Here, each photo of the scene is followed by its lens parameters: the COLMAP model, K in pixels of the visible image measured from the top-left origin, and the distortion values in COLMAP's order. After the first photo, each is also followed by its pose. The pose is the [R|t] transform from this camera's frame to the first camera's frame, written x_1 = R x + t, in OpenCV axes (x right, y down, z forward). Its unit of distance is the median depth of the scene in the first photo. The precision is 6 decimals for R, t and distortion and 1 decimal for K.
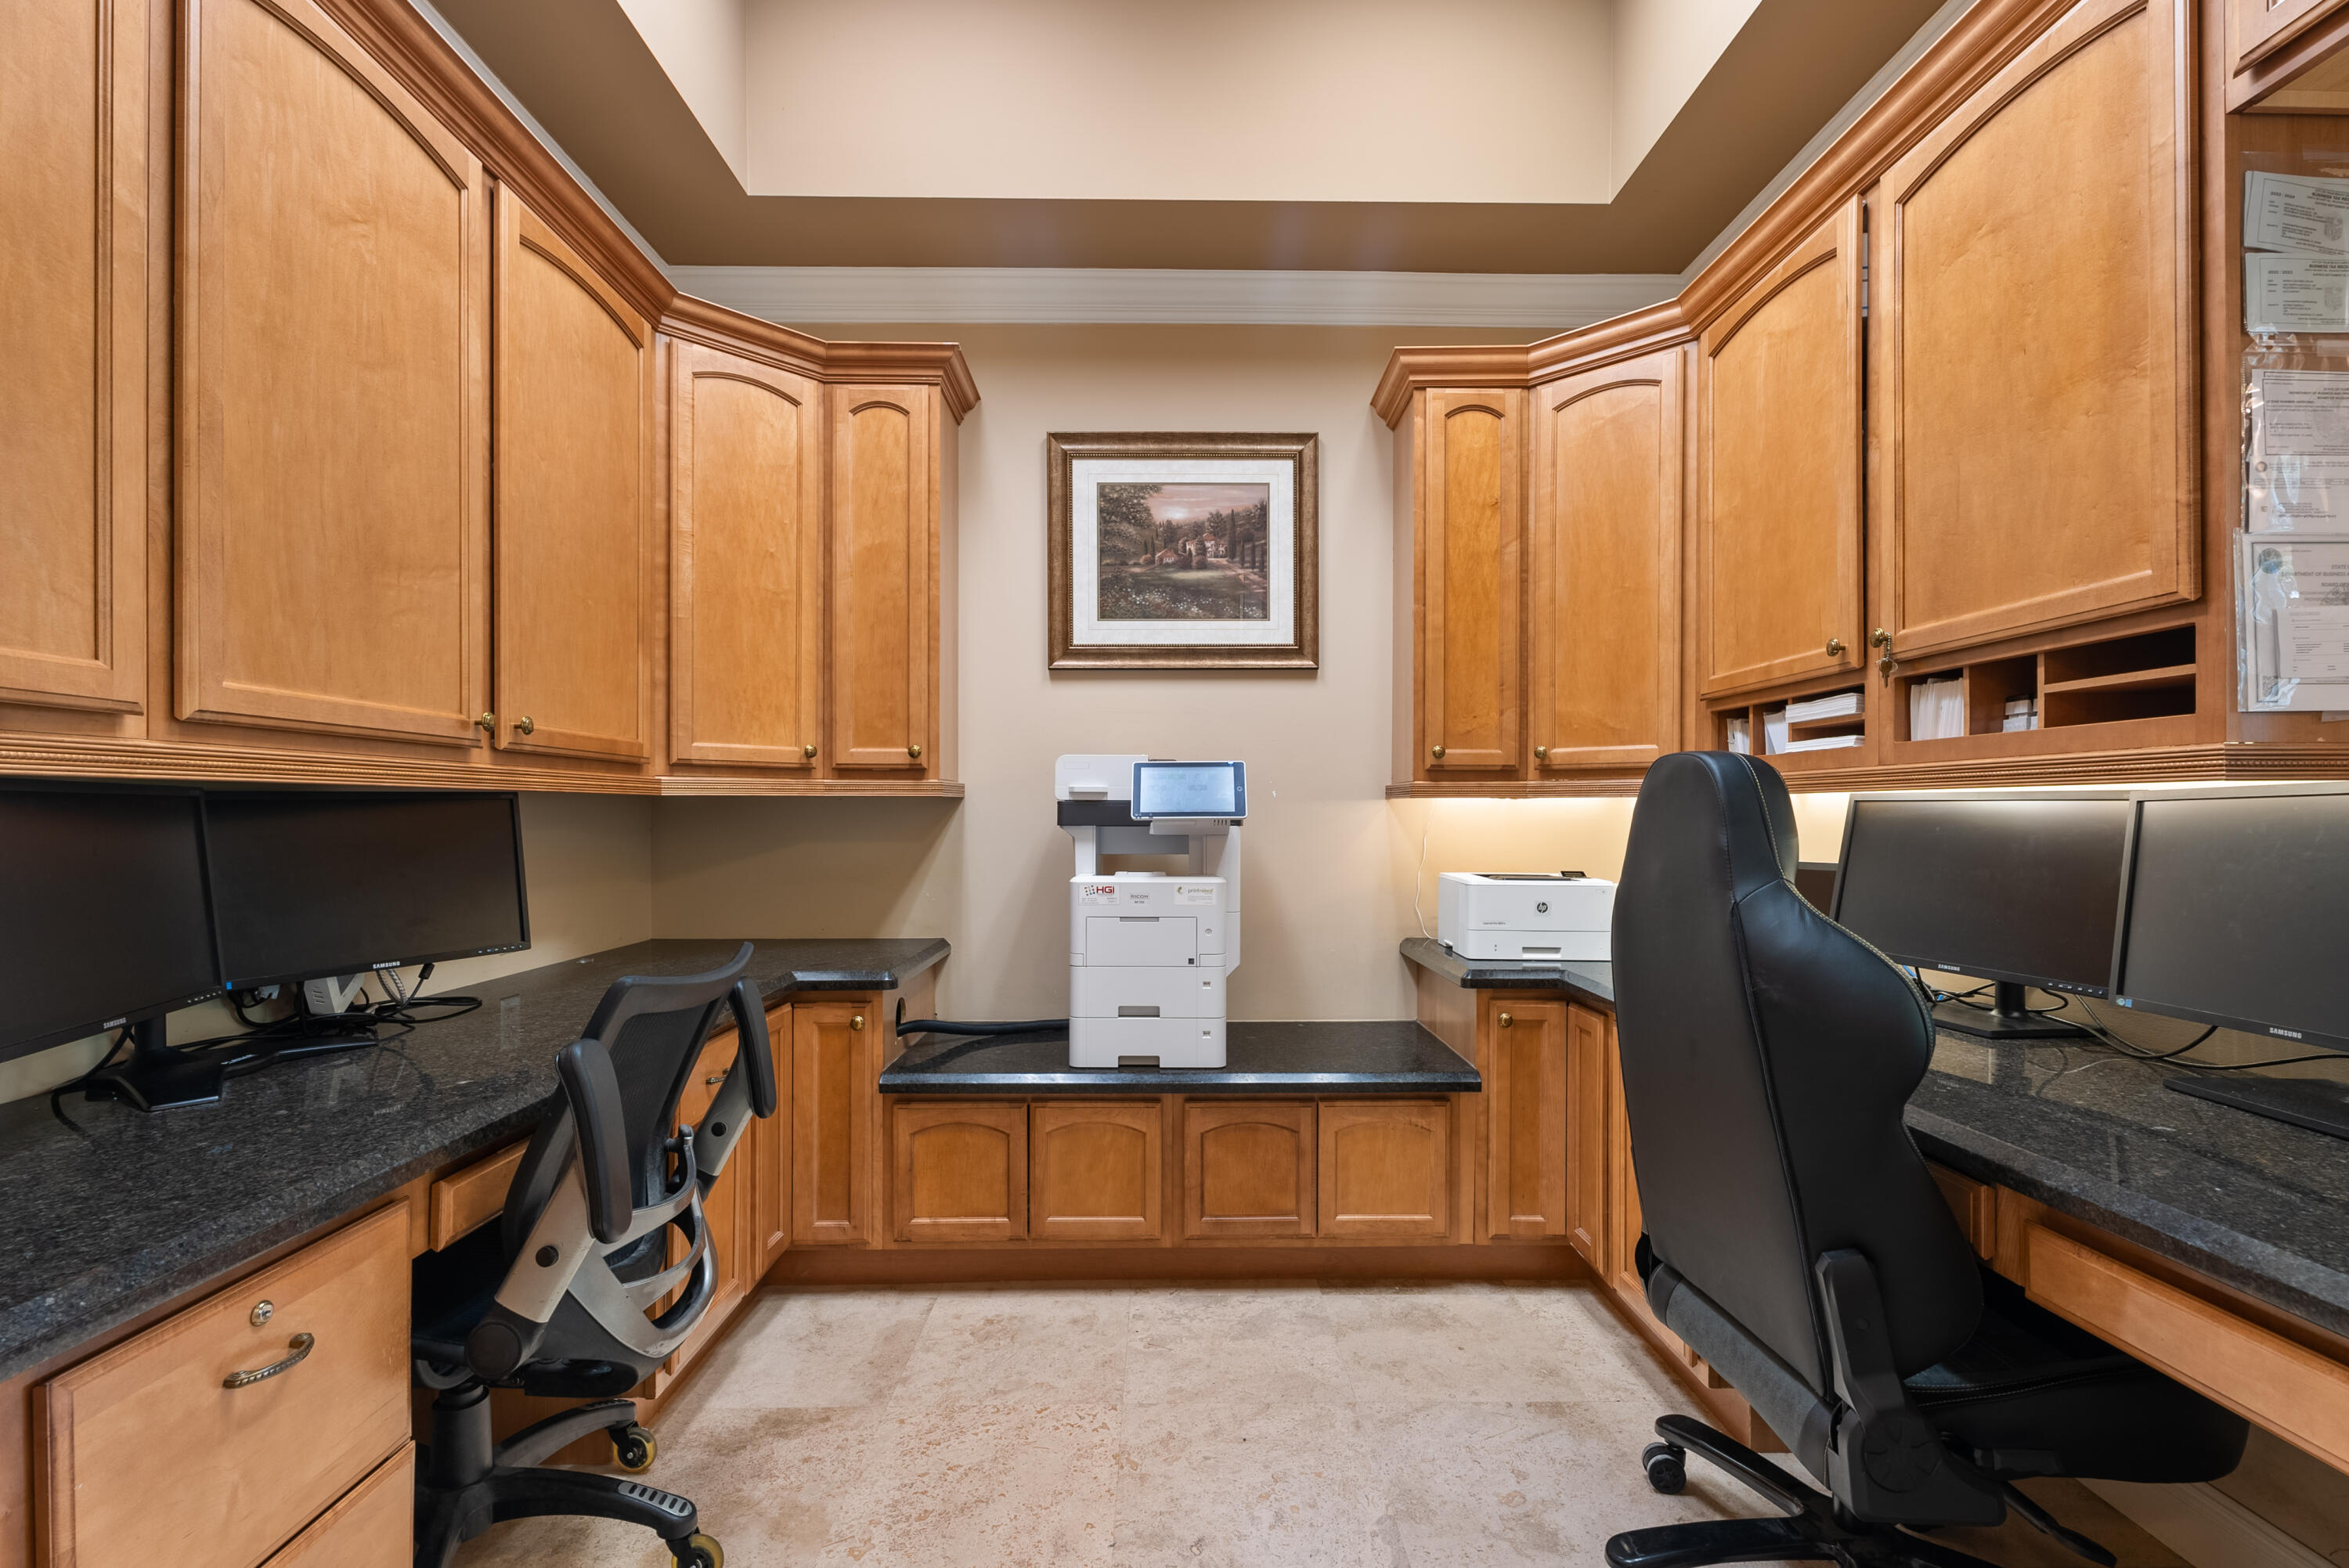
lens RADIAL K [[1065.3, 0, 1176.2], [0, 1065.3, 818.6], [0, 0, 1]] dist [0.002618, 0.000314]
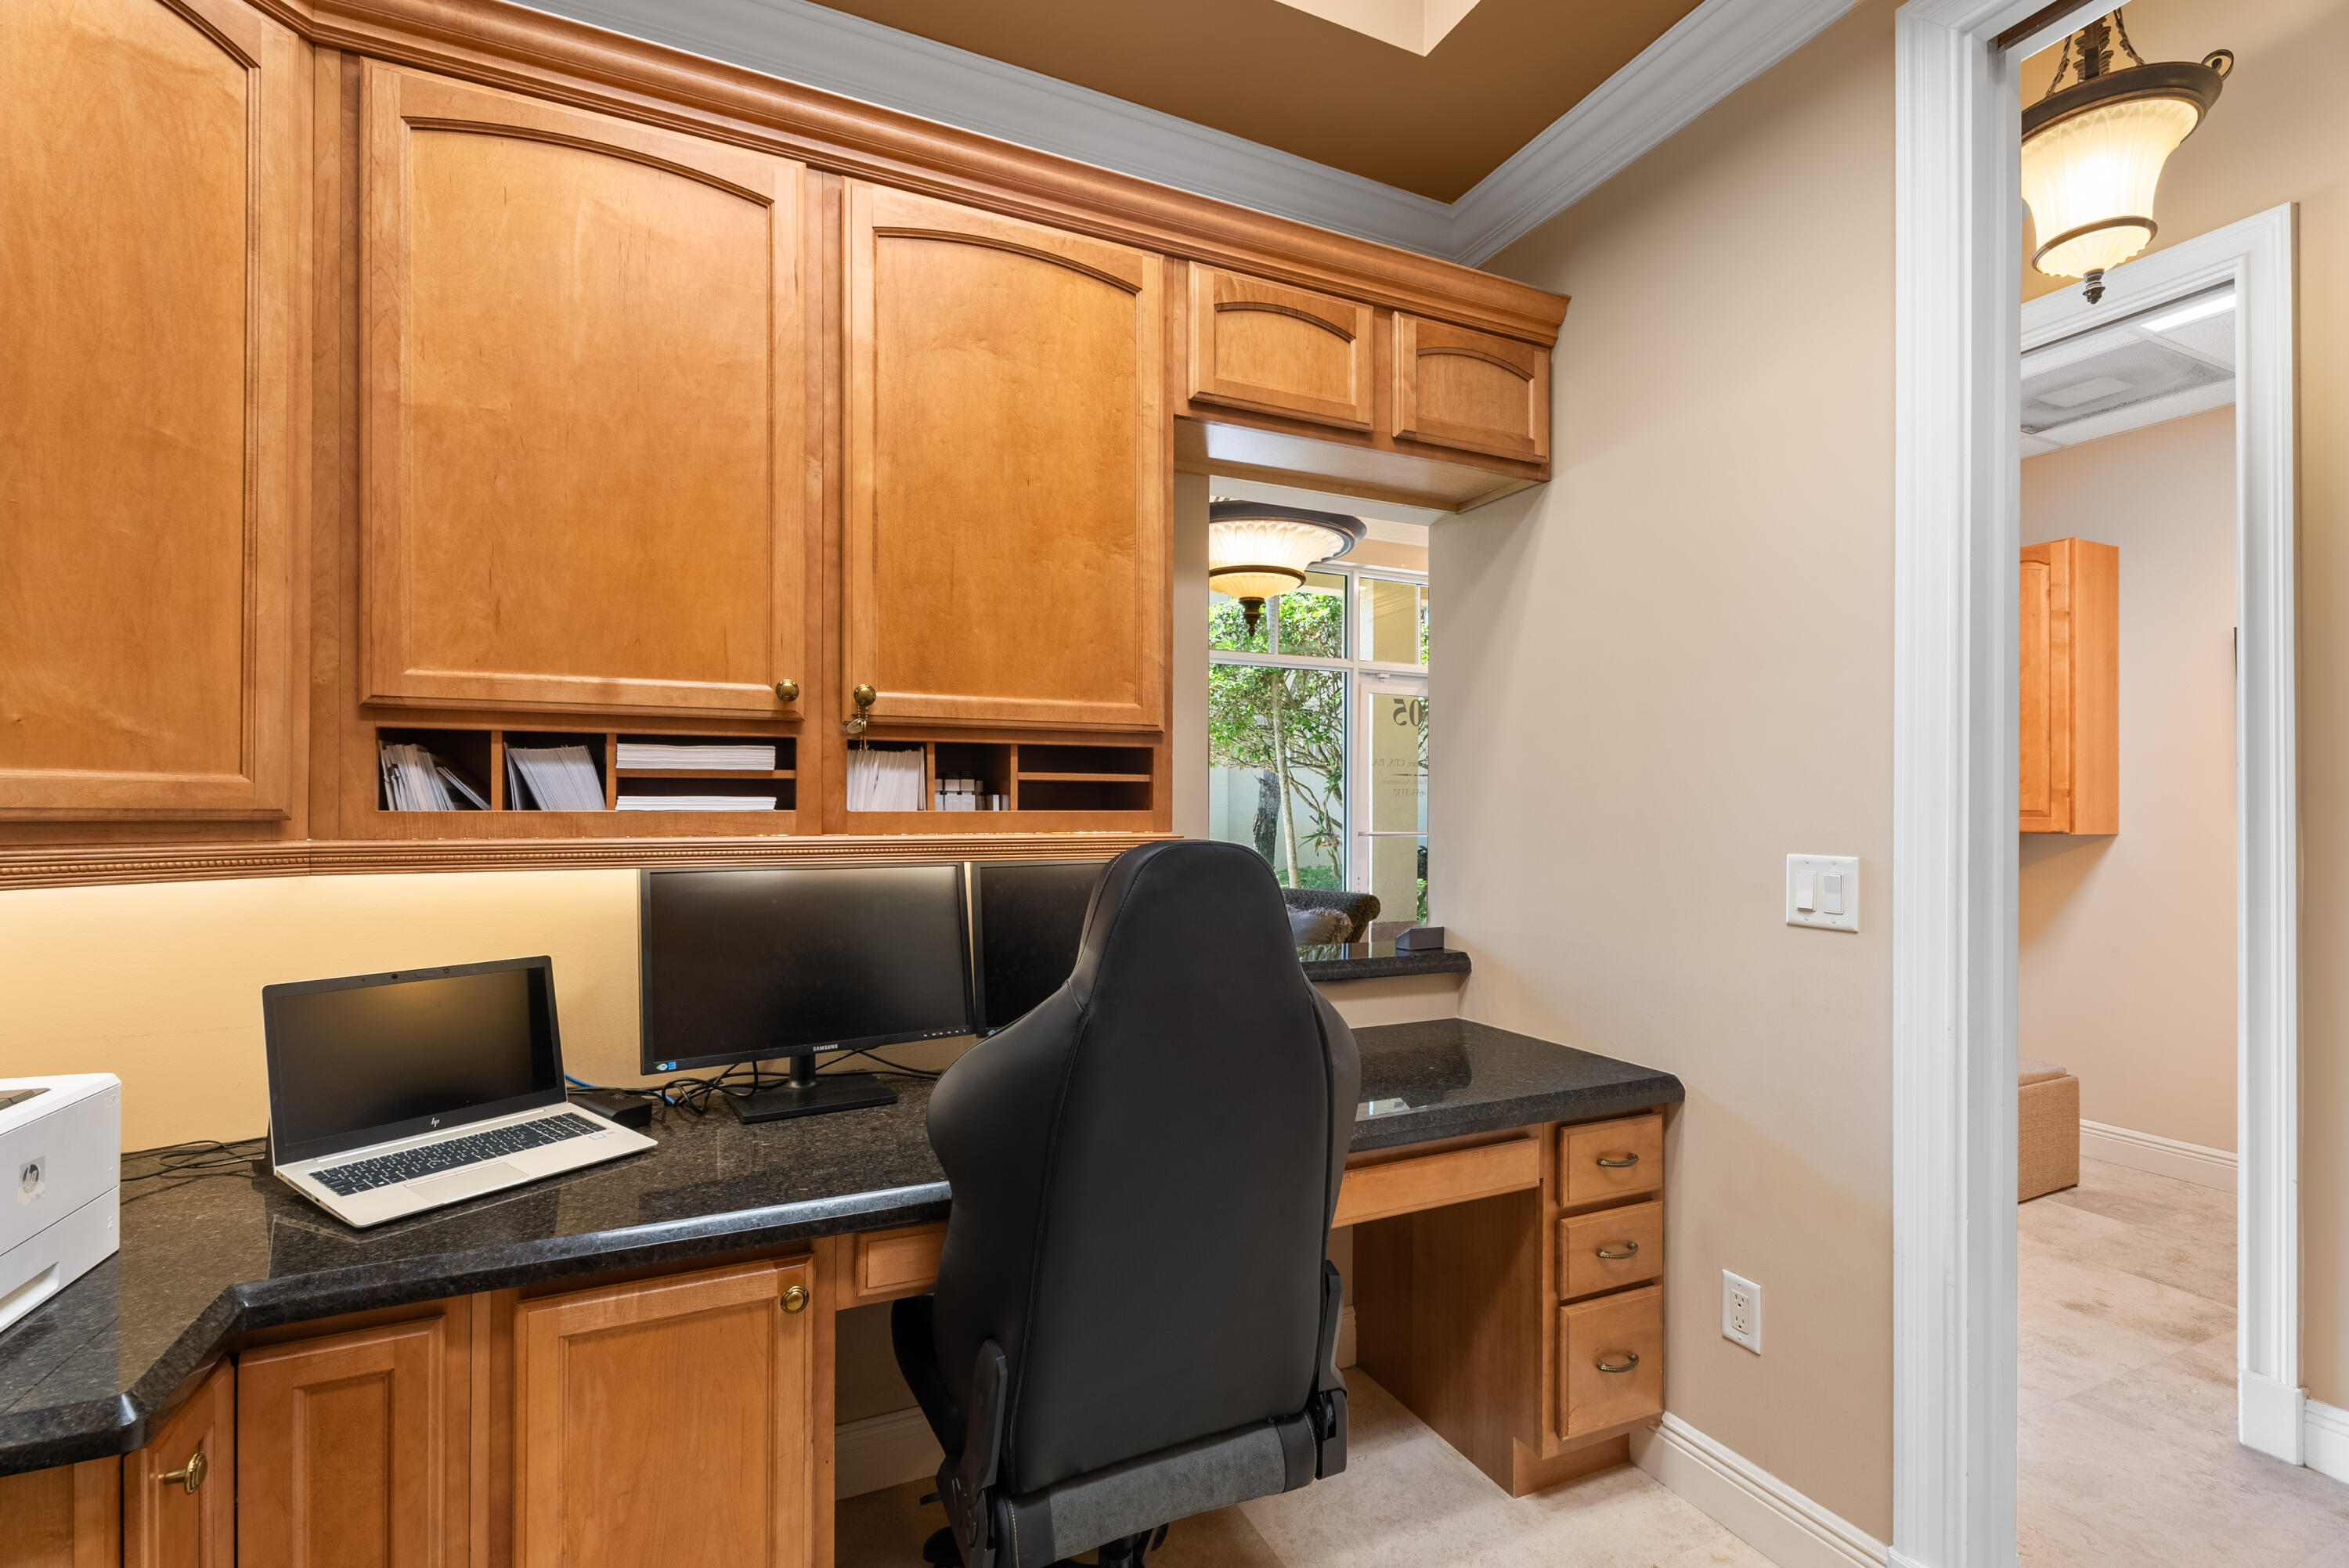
lens RADIAL K [[1065.3, 0, 1176.2], [0, 1065.3, 818.6], [0, 0, 1]] dist [0.002618, 0.000314]
pose [[-0.411814, 0.000664, 0.911268, -0.299619], [0.008645, 0.999958, 0.003178, -0.074073], [-0.911227, 0.009187, -0.411802, 1.264617]]
